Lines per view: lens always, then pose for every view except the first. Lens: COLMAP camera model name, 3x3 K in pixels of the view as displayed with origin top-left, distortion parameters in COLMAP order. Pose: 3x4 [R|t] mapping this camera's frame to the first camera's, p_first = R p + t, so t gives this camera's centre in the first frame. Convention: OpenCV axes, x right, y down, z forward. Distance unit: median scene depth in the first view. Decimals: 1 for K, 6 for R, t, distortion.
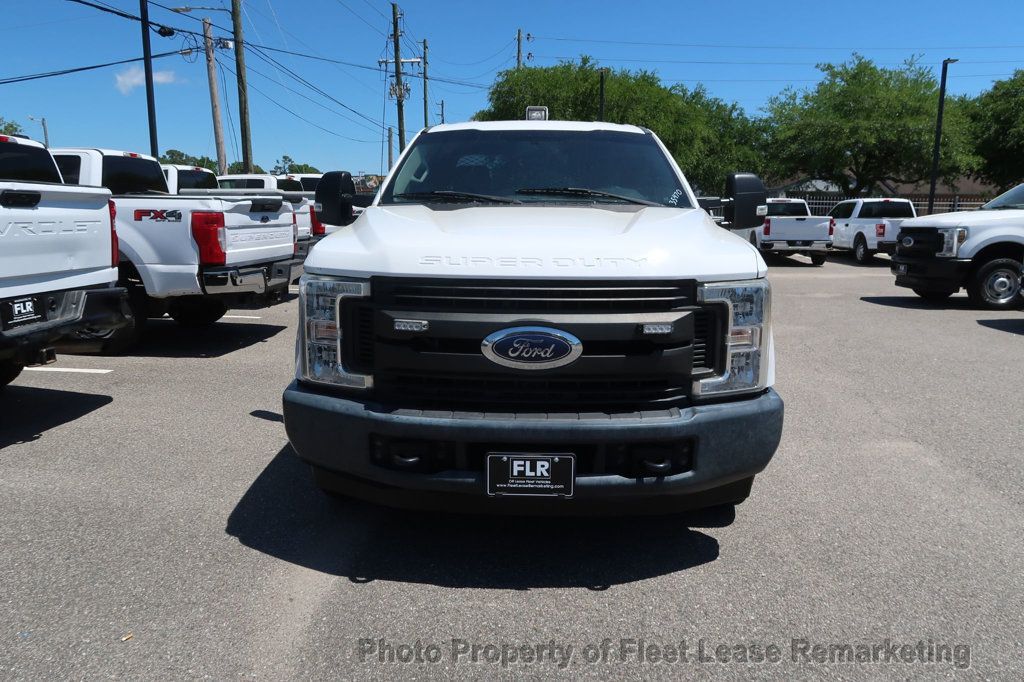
lens RADIAL K [[707.2, 0, 513.1], [0, 707.2, 339.6], [0, 0, 1]] dist [-0.031021, 0.012442]
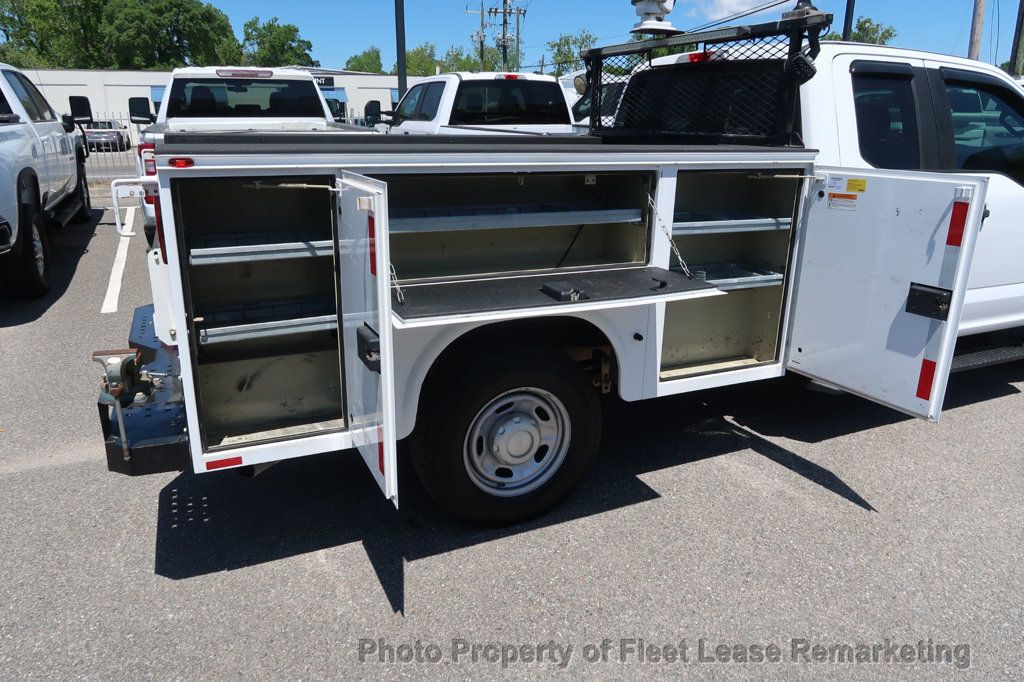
lens RADIAL K [[707.2, 0, 508.4], [0, 707.2, 339.5], [0, 0, 1]] dist [-0.031021, 0.012442]
pose [[0.463314, 0.262217, -0.846512, 0.144347], [-0.152798, 0.964553, 0.215152, -0.034866], [0.872922, 0.029662, 0.486957, 0.130236]]
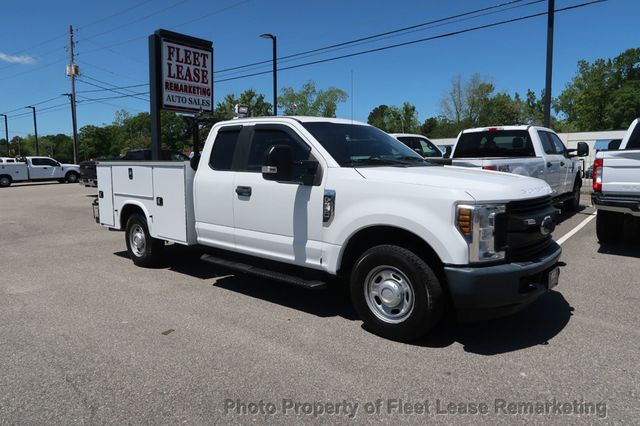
lens RADIAL K [[442.0, 0, 315.3], [0, 442.0, 210.0], [0, 0, 1]] dist [-0.031021, 0.012442]
pose [[-0.613245, 0.084666, -0.785342, 0.195332], [-0.128101, 0.970417, 0.204648, -0.083534], [0.779436, 0.226102, -0.584258, 0.455443]]
